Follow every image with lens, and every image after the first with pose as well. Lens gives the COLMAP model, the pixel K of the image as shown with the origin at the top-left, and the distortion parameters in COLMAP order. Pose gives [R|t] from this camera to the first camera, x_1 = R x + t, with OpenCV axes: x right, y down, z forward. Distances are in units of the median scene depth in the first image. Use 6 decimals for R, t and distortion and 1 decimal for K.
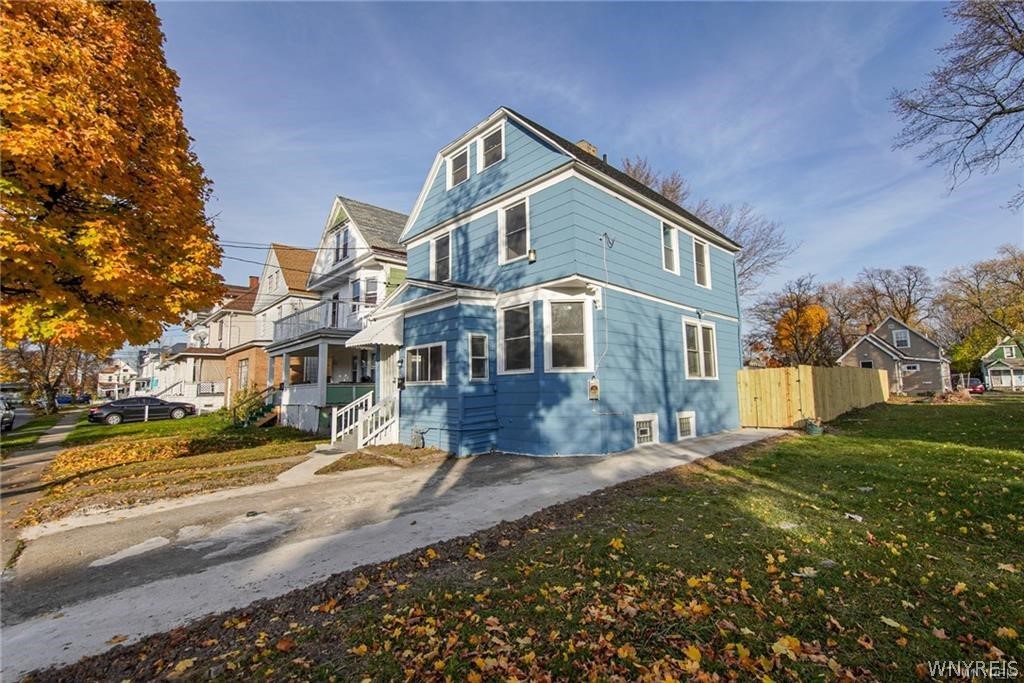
lens RADIAL K [[456.0, 0, 511.5], [0, 456.0, 339.6], [0, 0, 1]] dist [-0.030086, 0.004179]
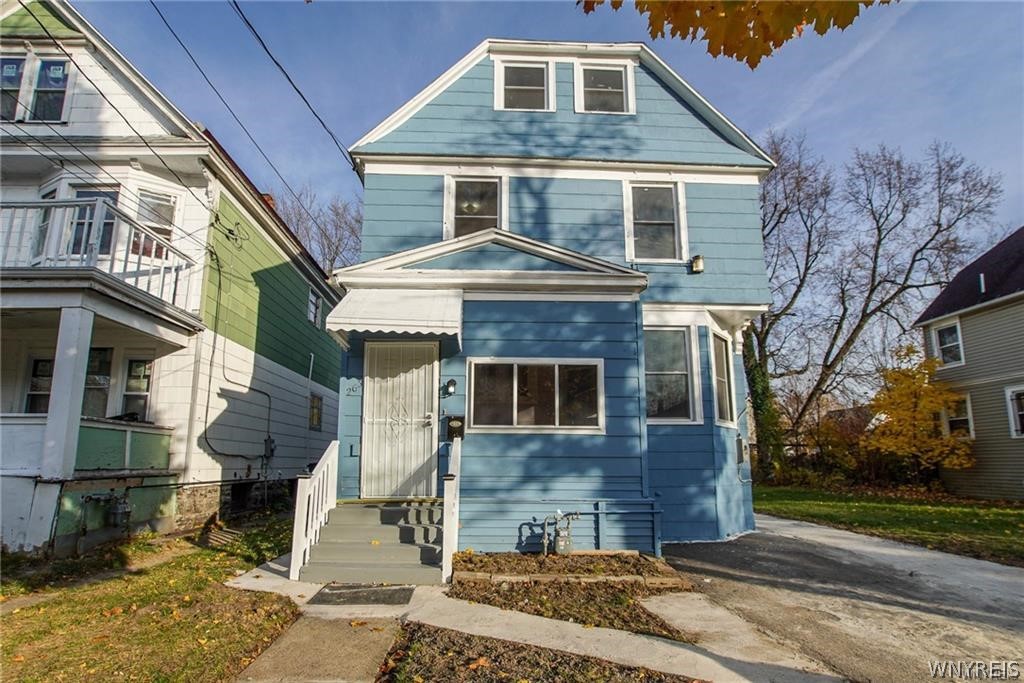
lens RADIAL K [[491.9, 0, 503.7], [0, 491.9, 395.0], [0, 0, 1]] dist [-0.020433, 0.000735]
pose [[0.652605, 0.119507, 0.748214, -0.639187], [-0.095525, 0.992581, -0.075219, 0.099556], [-0.751652, -0.022385, 0.659180, 0.635822]]
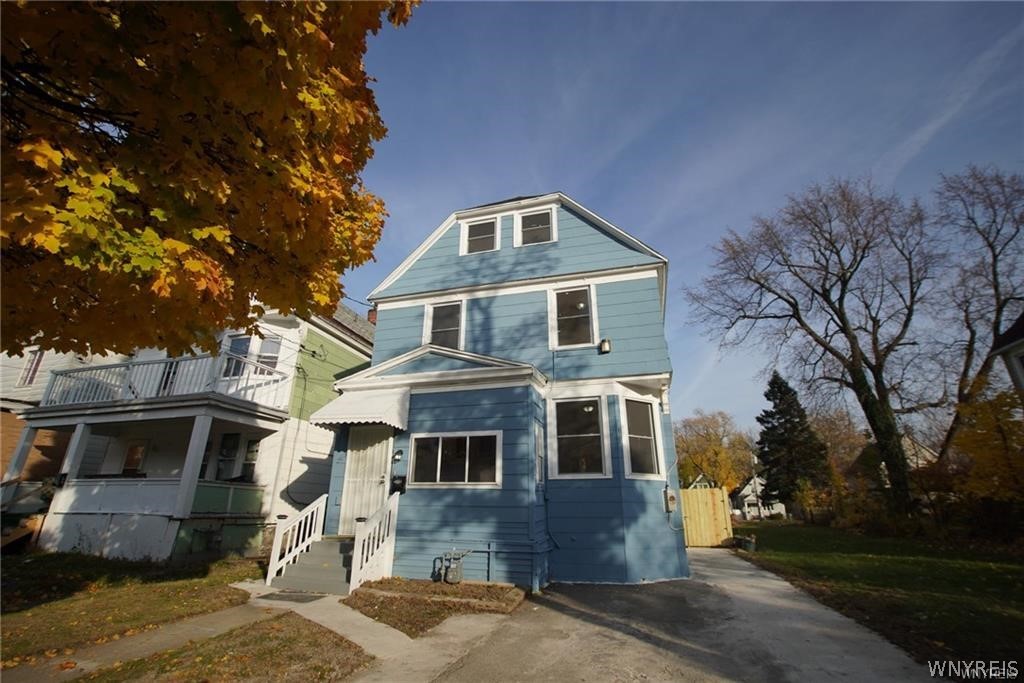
lens RADIAL K [[456.0, 0, 510.7], [0, 456.0, 344.9], [0, 0, 1]] dist [-0.030086, 0.004179]
pose [[0.856004, 0.198637, 0.477284, -0.494104], [-0.077065, 0.961950, -0.262132, 0.060602], [-0.511193, 0.187604, 0.838741, 0.292052]]
